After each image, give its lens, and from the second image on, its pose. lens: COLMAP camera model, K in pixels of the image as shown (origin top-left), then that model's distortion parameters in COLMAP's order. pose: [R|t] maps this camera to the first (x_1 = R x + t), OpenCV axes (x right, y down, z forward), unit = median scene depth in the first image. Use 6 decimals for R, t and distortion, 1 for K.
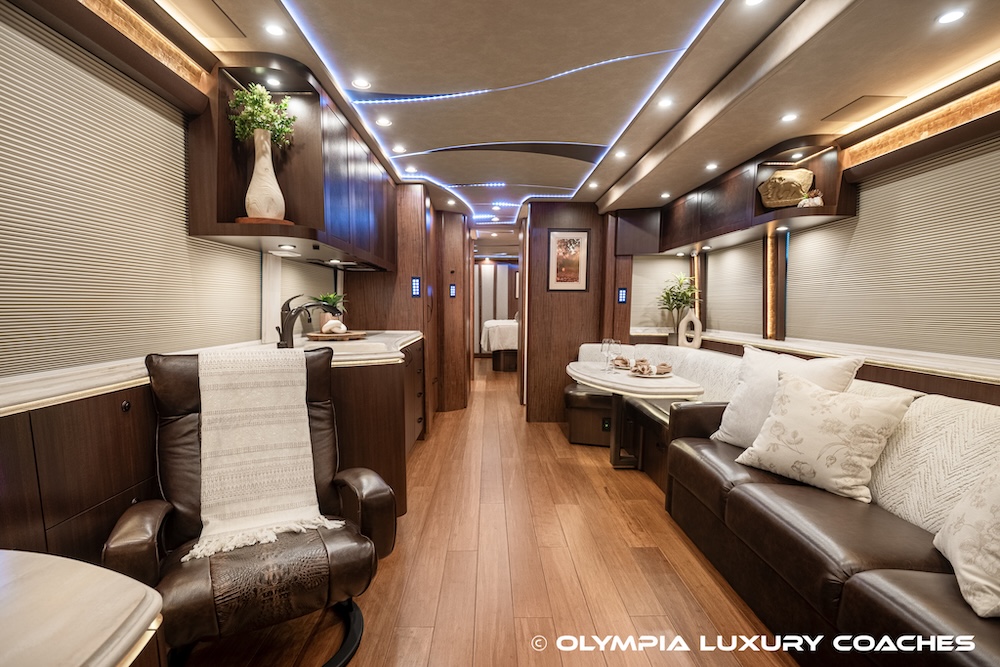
lens RADIAL K [[468.7, 0, 442.8], [0, 468.7, 313.6], [0, 0, 1]] dist [0.000088, -0.002183]
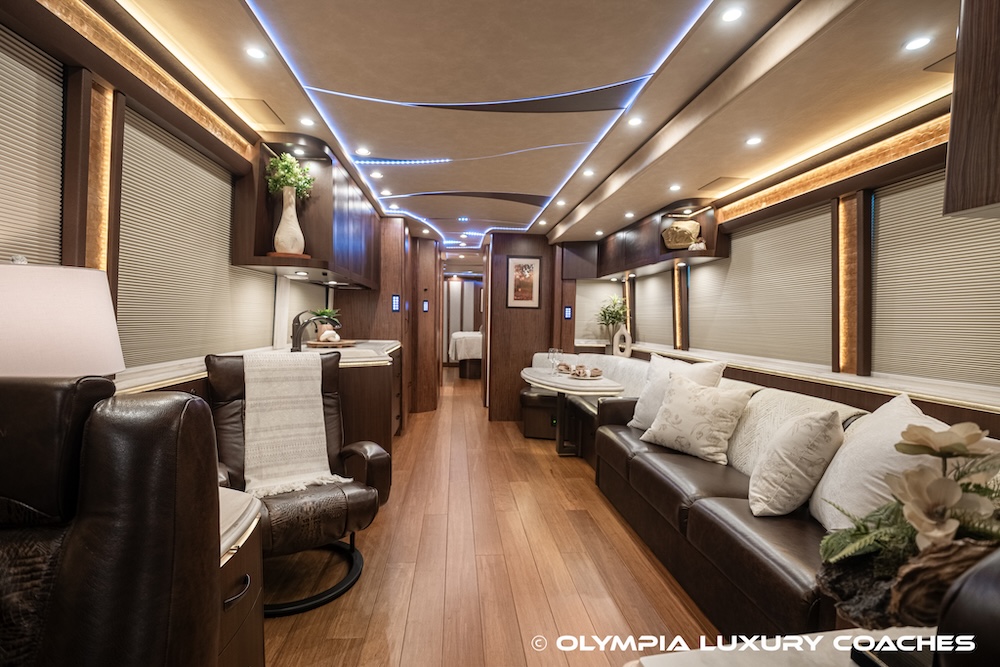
lens RADIAL K [[451.0, 0, 433.4], [0, 451.0, 293.1], [0, 0, 1]] dist [0.007641, -0.001801]
pose [[0.998744, 0.014456, 0.047978, -0.018920], [-0.011006, 0.997387, -0.071407, -0.002500], [-0.048885, 0.070789, 0.996293, -0.153269]]
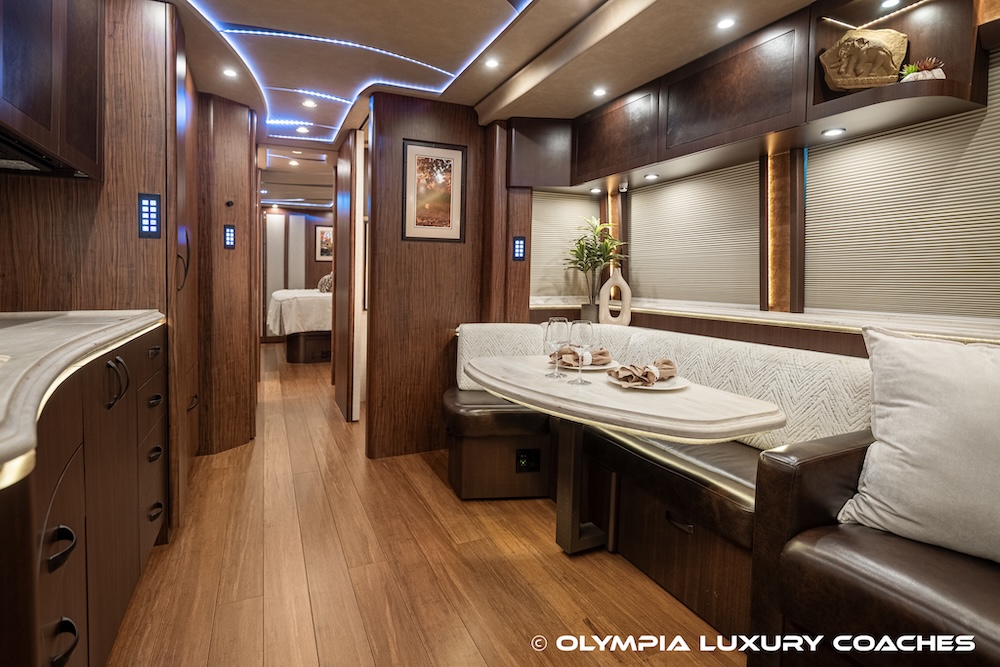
lens RADIAL K [[518.1, 0, 473.5], [0, 518.1, 277.3], [0, 0, 1]] dist [-0.001451, -0.005235]
pose [[0.886184, 0.004804, 0.463309, -0.010667], [0.001483, 0.999912, -0.013204, 0.013036], [-0.463332, 0.012389, 0.886098, 0.430104]]
